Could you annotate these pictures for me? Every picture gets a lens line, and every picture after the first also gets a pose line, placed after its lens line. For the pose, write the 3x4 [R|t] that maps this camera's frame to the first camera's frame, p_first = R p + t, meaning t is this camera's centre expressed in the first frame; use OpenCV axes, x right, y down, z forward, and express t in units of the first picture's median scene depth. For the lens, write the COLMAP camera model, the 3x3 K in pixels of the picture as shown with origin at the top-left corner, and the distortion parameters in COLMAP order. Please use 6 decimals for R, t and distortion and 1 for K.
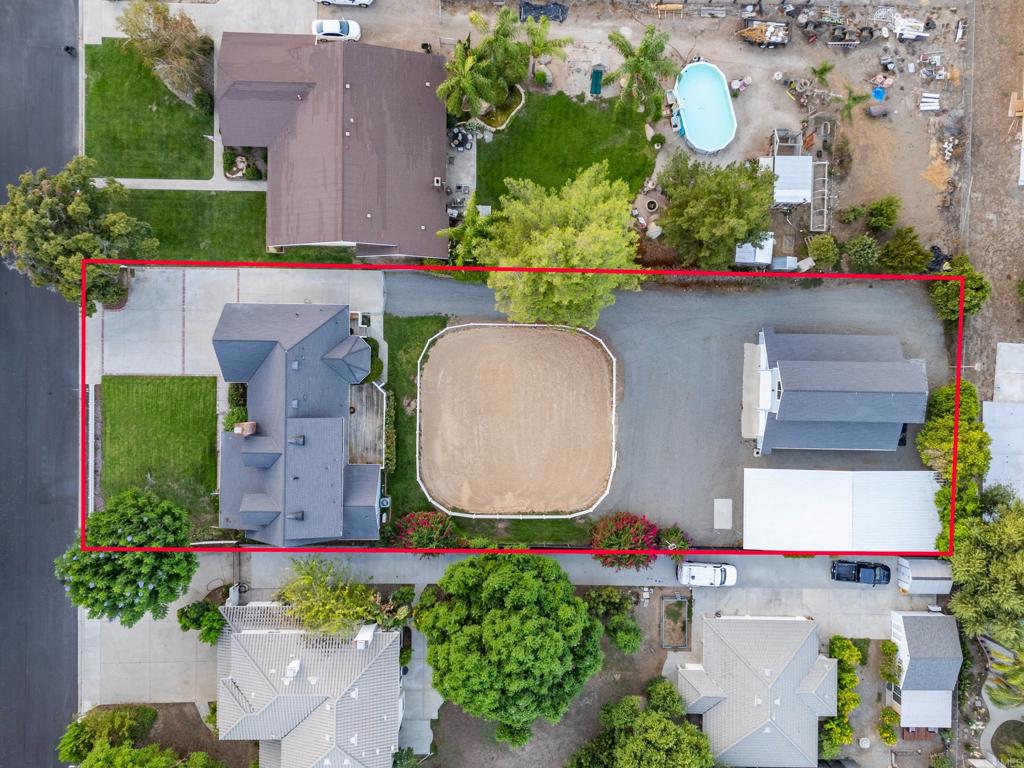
lens RADIAL K [[753.4, 0, 508.8], [0, 753.4, 387.5], [0, 0, 1]] dist [0.077702, -0.081202]
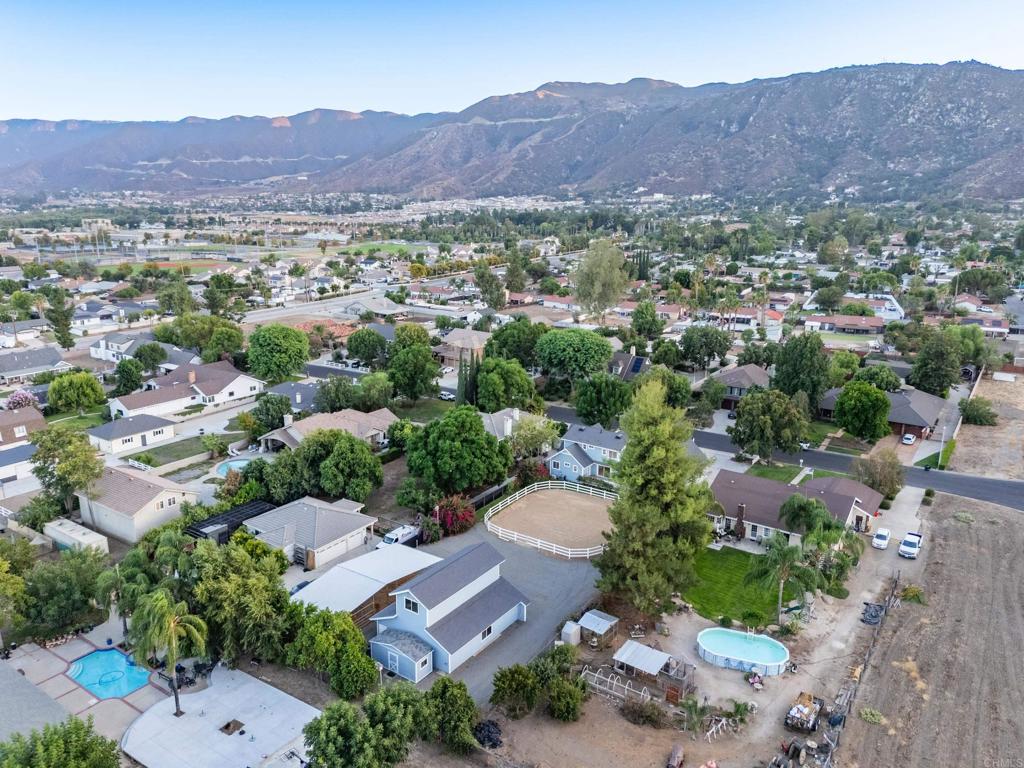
lens RADIAL K [[753.4, 0, 508.8], [0, 753.4, 387.5], [0, 0, 1]] dist [0.077702, -0.081202]
pose [[-0.557660, 0.191331, -0.807717, 1.171743], [-0.829885, -0.149042, 0.537660, -0.594751], [-0.017513, 0.970144, 0.241898, 0.412945]]
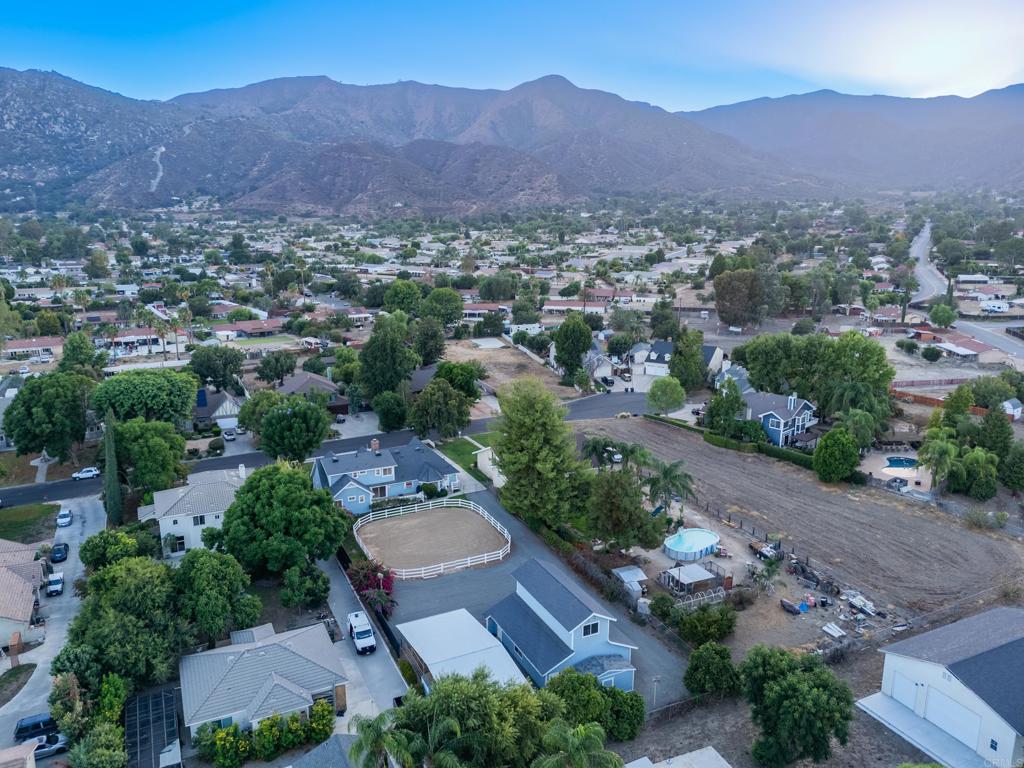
lens RADIAL K [[753.4, 0, 508.8], [0, 753.4, 387.5], [0, 0, 1]] dist [0.077702, -0.081202]
pose [[0.449671, 0.197527, -0.871079, 1.235416], [-0.893194, 0.098982, -0.438642, 0.499971], [-0.000423, 0.975287, 0.220939, 0.414777]]
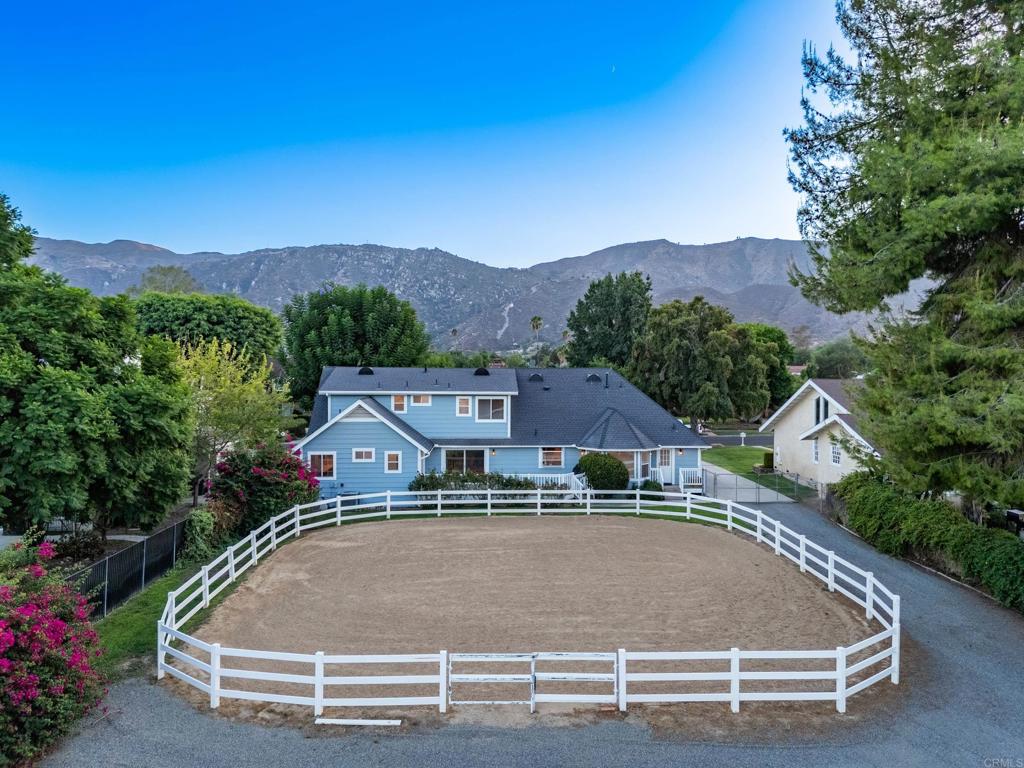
lens RADIAL K [[753.4, 0, 508.8], [0, 753.4, 387.5], [0, 0, 1]] dist [0.077702, -0.081202]
pose [[0.037495, 0.011285, -0.999233, 0.345887], [-0.999260, -0.008138, -0.037588, 0.063330], [-0.008556, 0.999903, 0.010971, 0.908254]]
